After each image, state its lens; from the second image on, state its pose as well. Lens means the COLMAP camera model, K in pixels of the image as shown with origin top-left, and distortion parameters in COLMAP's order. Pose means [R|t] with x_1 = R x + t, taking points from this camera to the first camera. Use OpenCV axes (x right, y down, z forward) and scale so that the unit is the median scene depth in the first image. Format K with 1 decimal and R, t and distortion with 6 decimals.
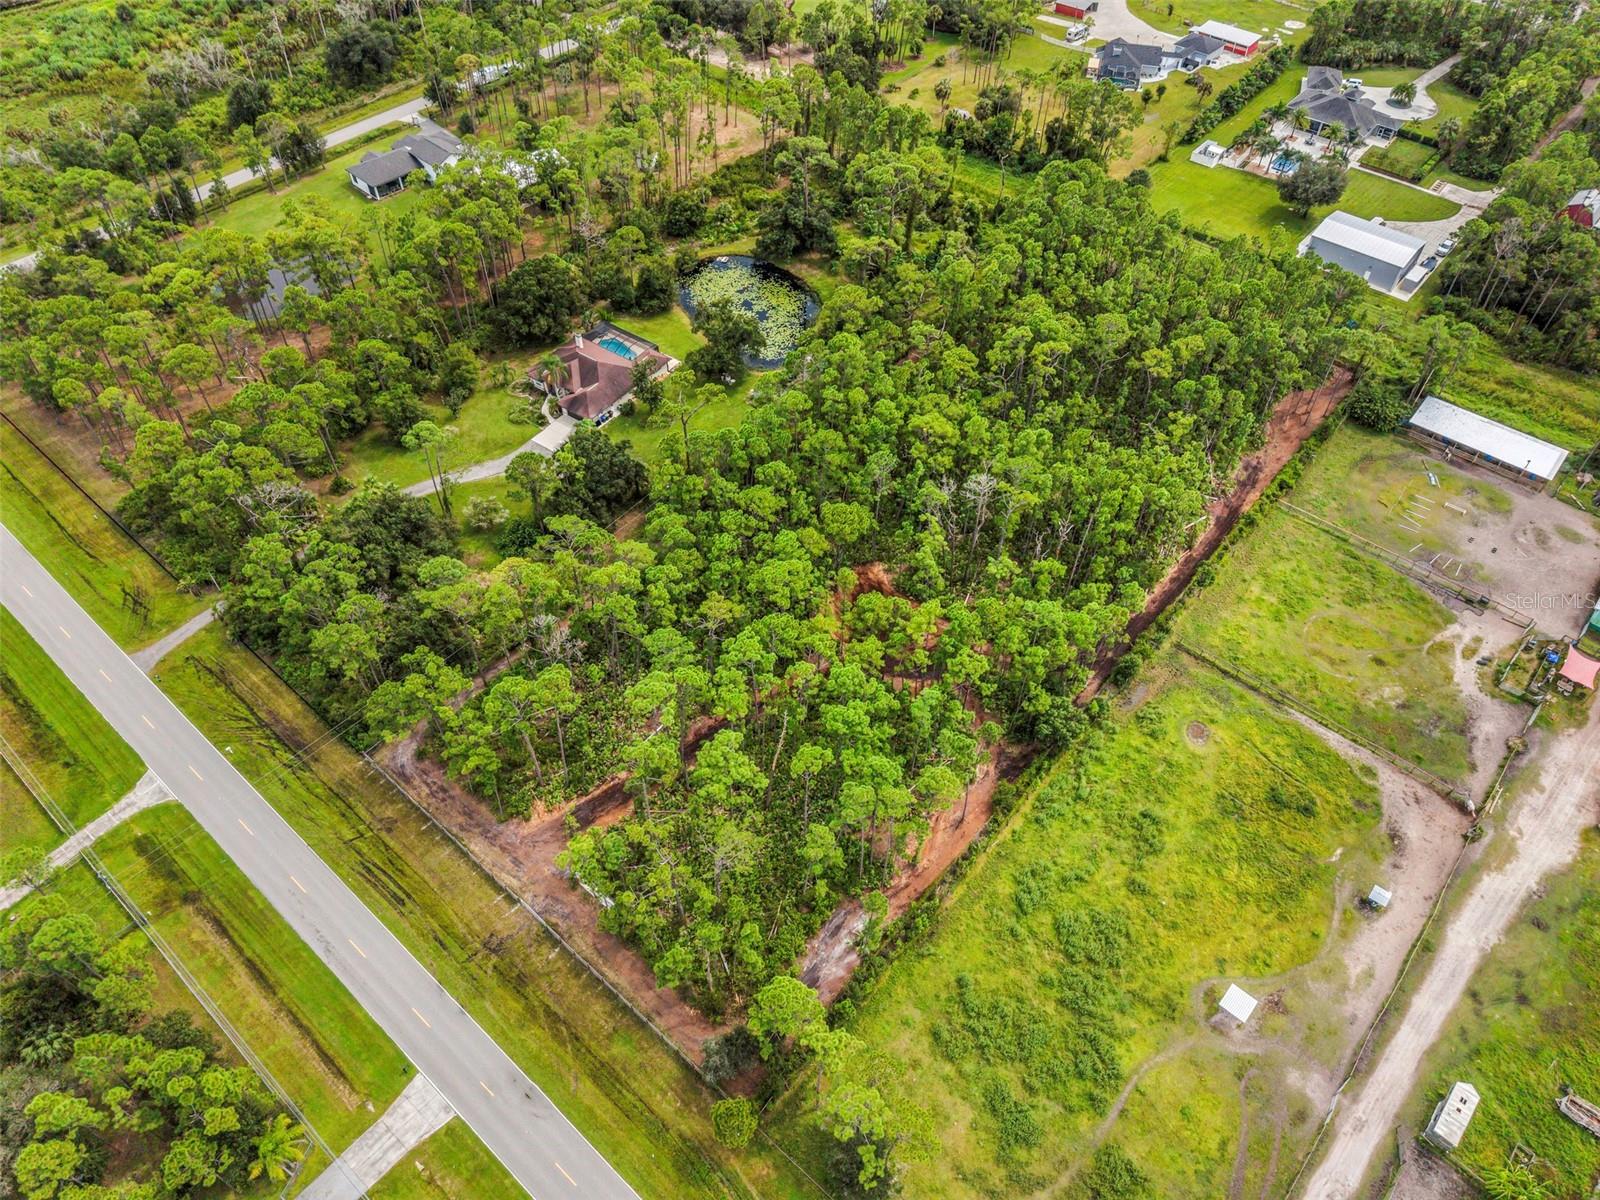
lens RADIAL K [[1078.9, 0, 800.0], [0, 1078.9, 600.0], [0, 0, 1]] dist [0.028030, -0.026434]
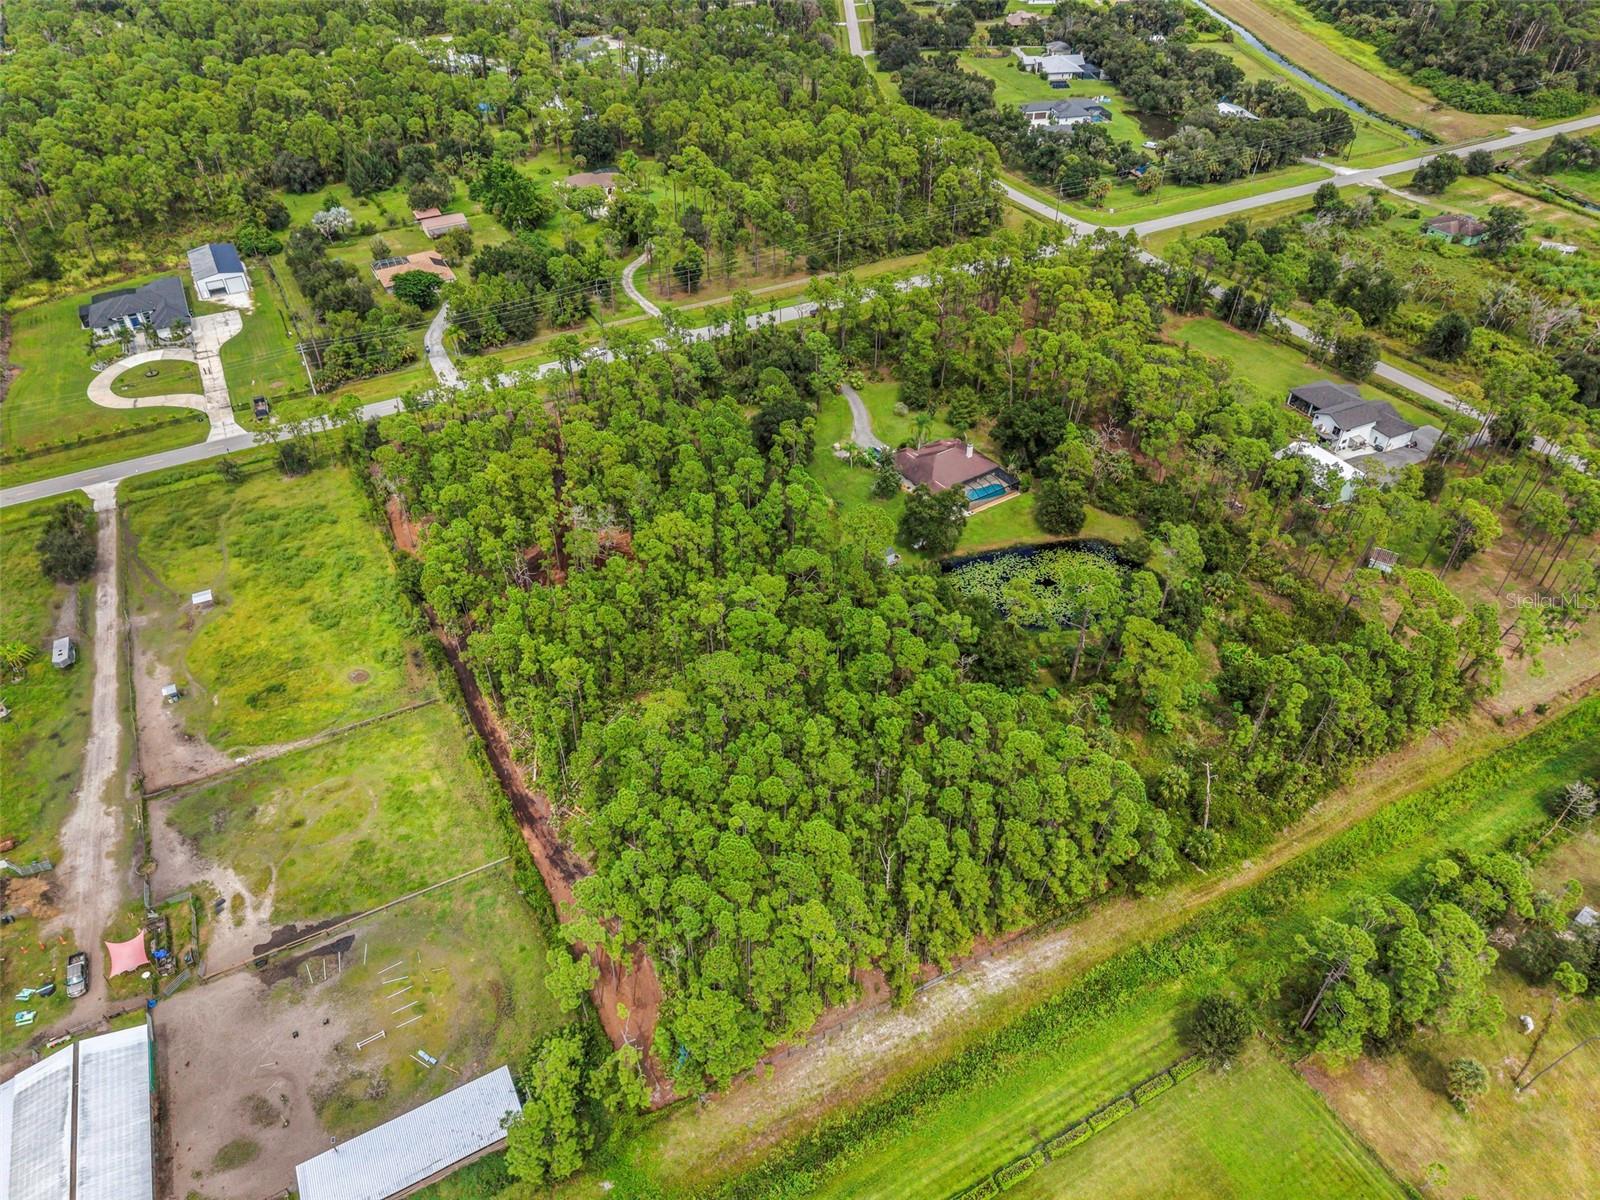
lens RADIAL K [[1069.7, 0, 798.0], [0, 1069.7, 597.5], [0, 0, 1]] dist [0.029420, -0.029606]
pose [[-0.356900, 0.590007, -0.724234, 0.938543], [-0.691446, 0.354449, 0.629499, -0.939410], [0.628112, 0.725437, 0.281455, 0.833253]]
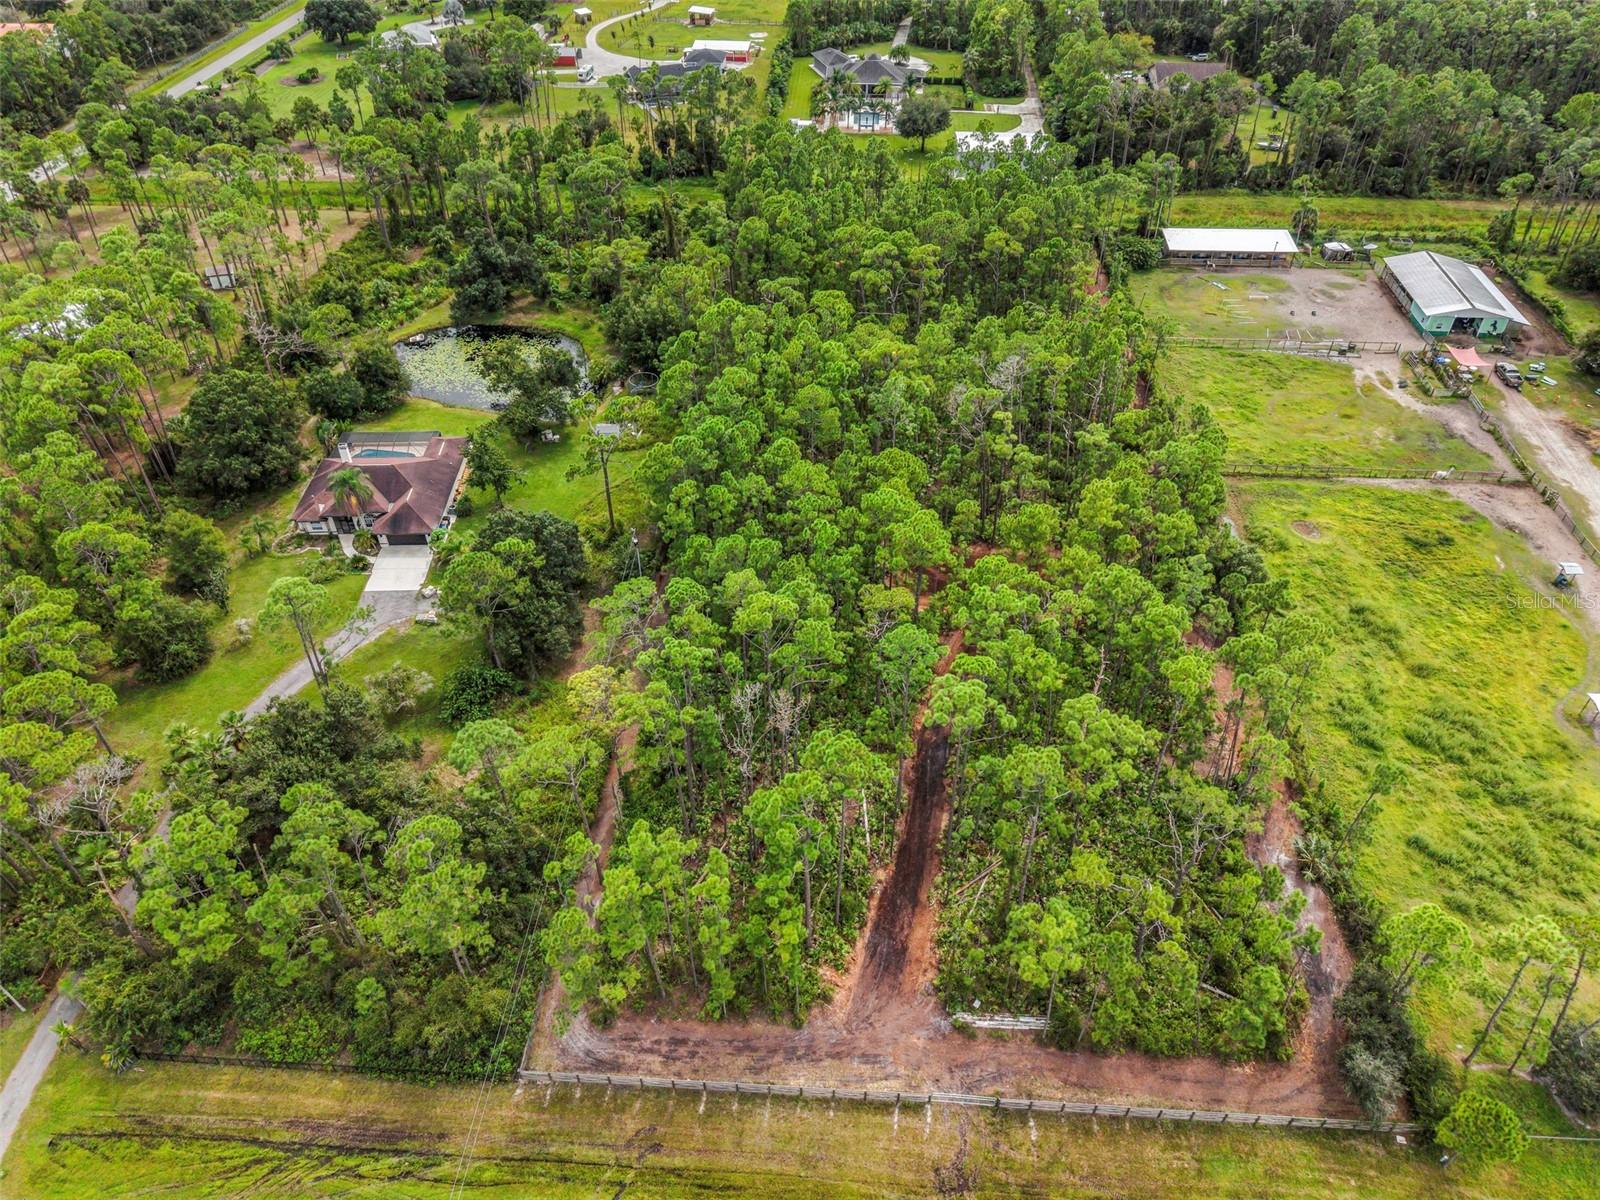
lens RADIAL K [[1069.7, 0, 798.0], [0, 1069.7, 597.5], [0, 0, 1]] dist [0.029420, -0.029606]
pose [[0.796948, -0.396629, 0.455587, -0.400893], [0.454255, 0.890664, -0.019215, -0.006669], [-0.398154, 0.222266, 0.889984, 0.328440]]
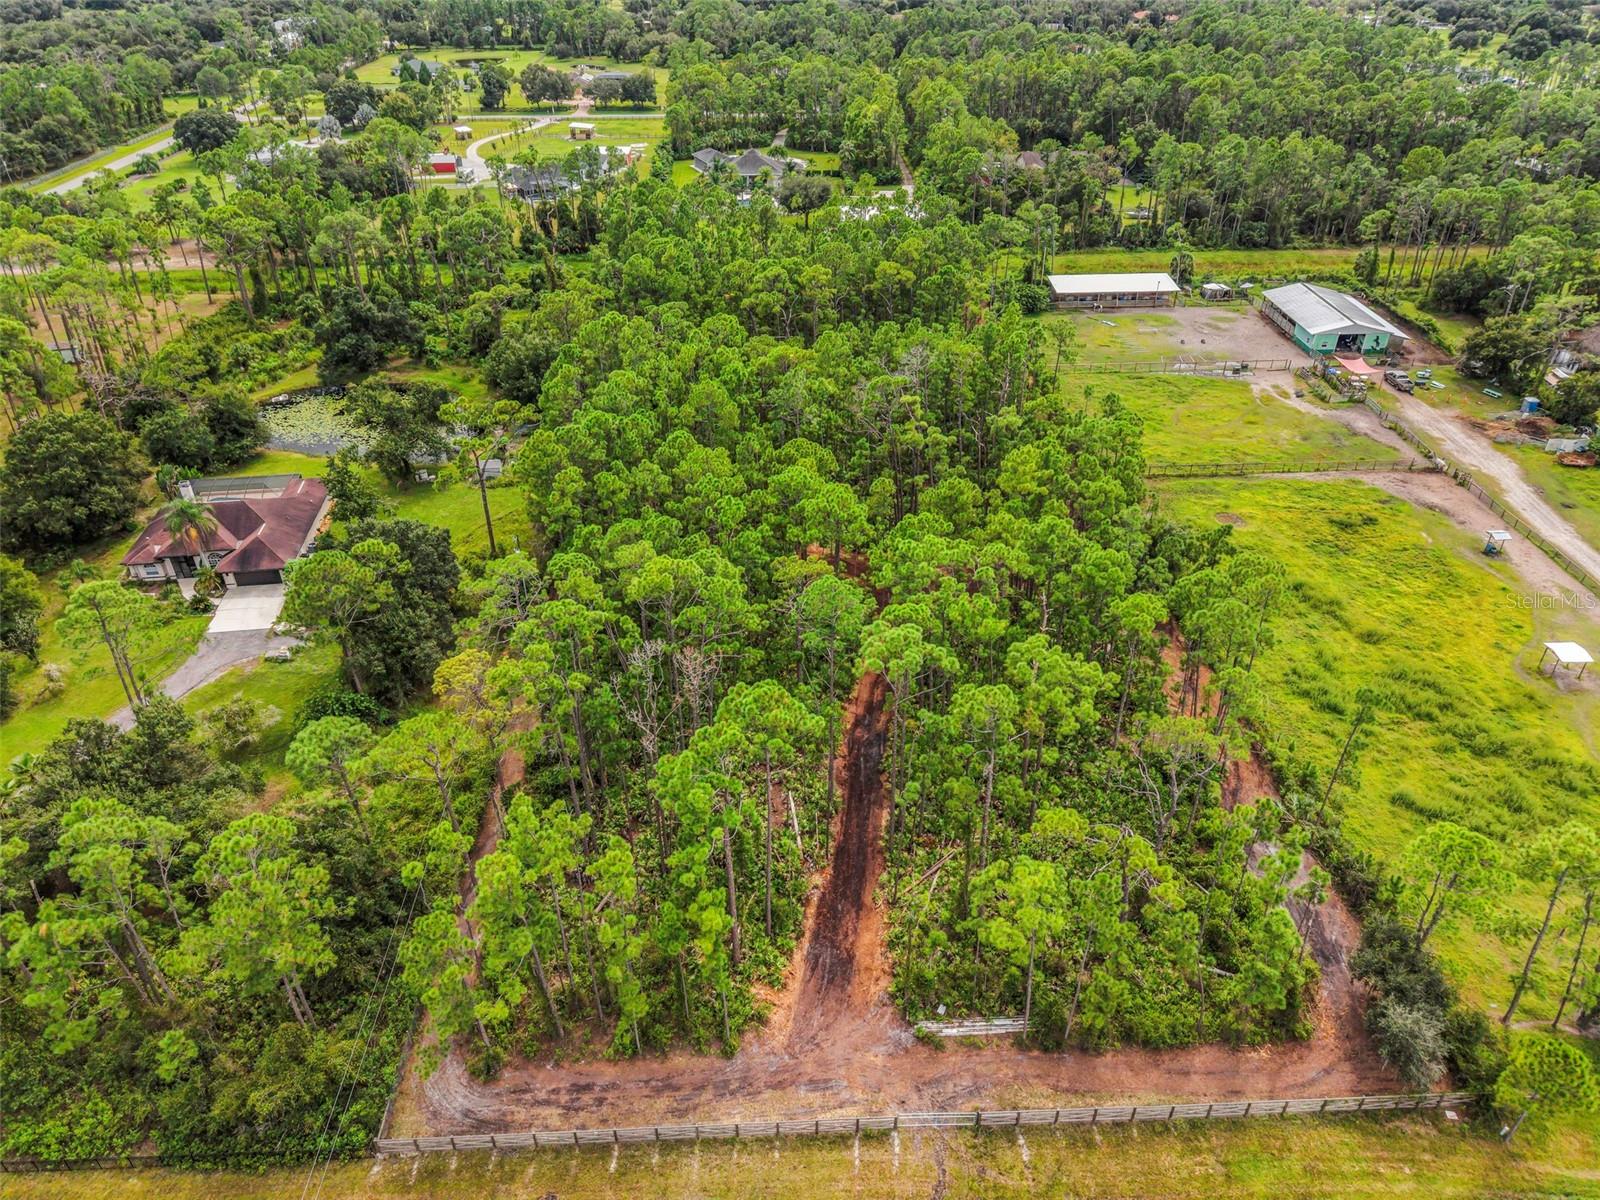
lens RADIAL K [[1069.7, 0, 798.0], [0, 1069.7, 597.5], [0, 0, 1]] dist [0.029420, -0.029606]
pose [[0.729949, -0.376729, 0.570306, -0.400694], [0.514242, 0.852351, -0.095151, 0.071896], [-0.450255, 0.362731, 0.815903, 0.416573]]
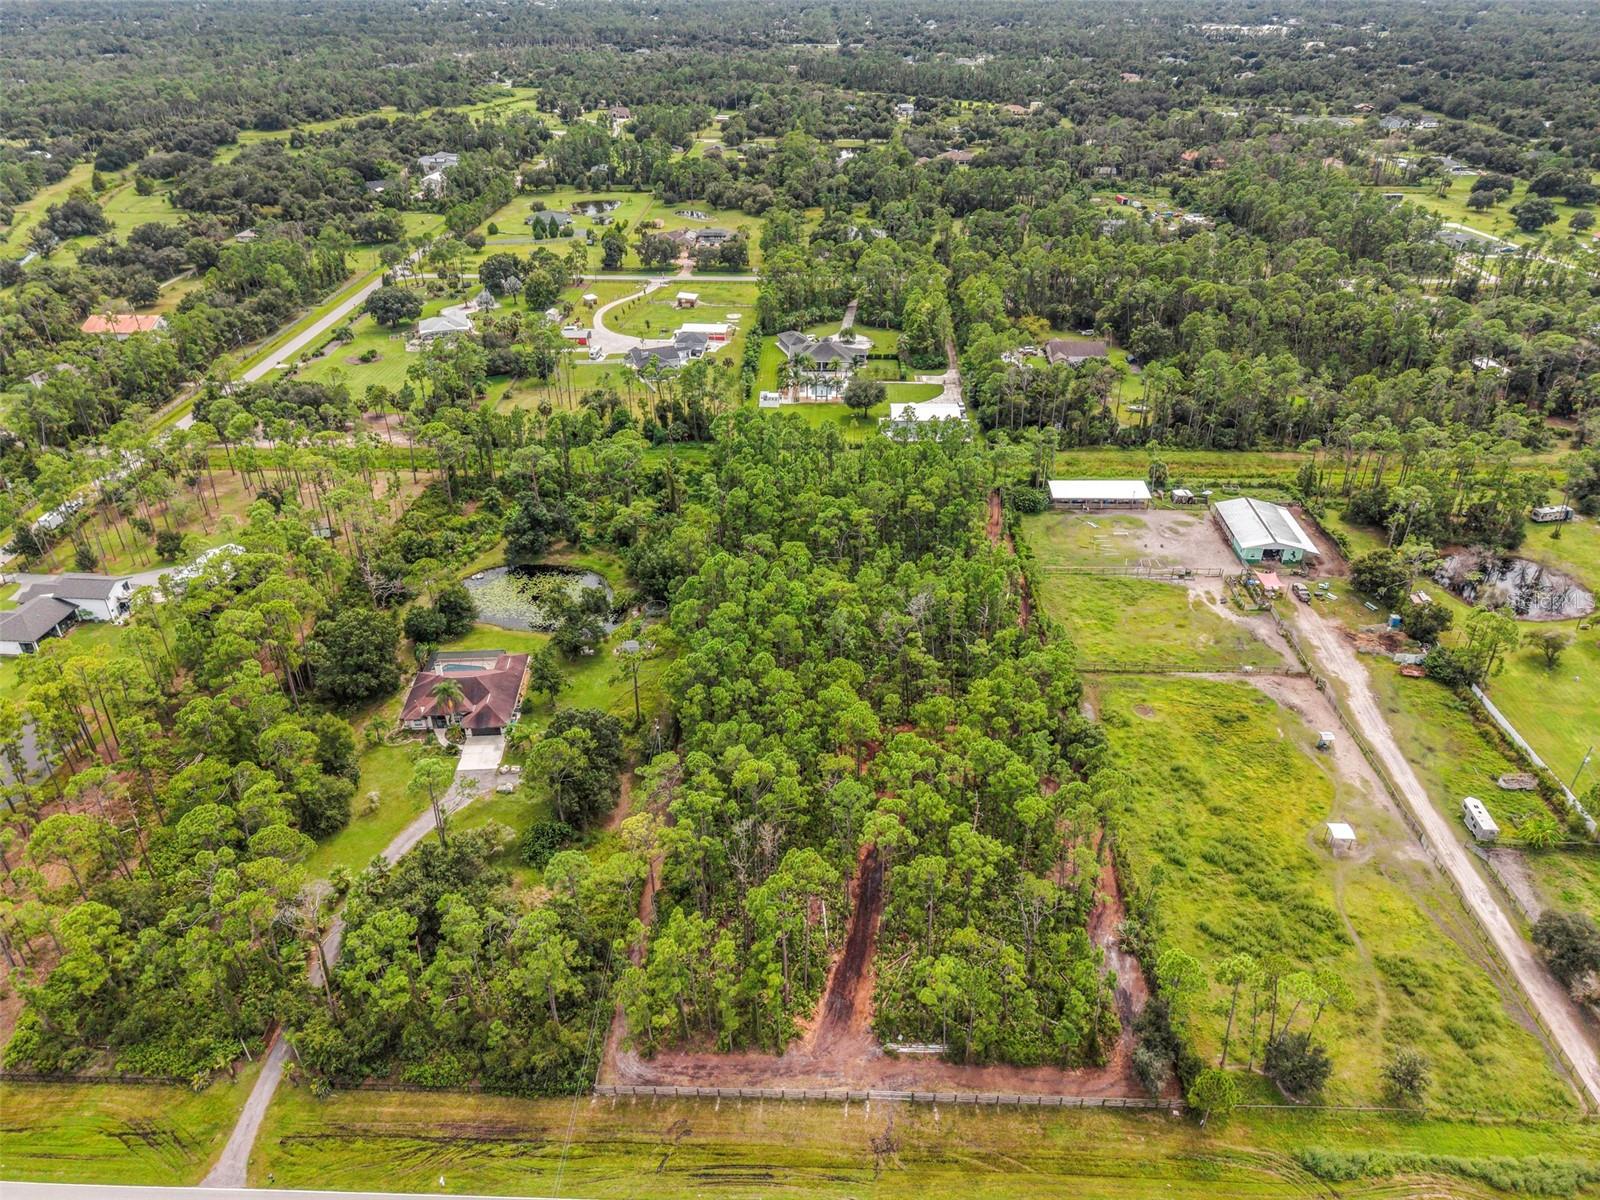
lens RADIAL K [[1069.7, 0, 798.0], [0, 1069.7, 597.5], [0, 0, 1]] dist [0.029420, -0.029606]
pose [[0.777730, -0.324979, 0.538075, -0.552546], [0.473151, 0.866194, -0.160738, 0.014489], [-0.413840, 0.379602, 0.827429, 0.054605]]
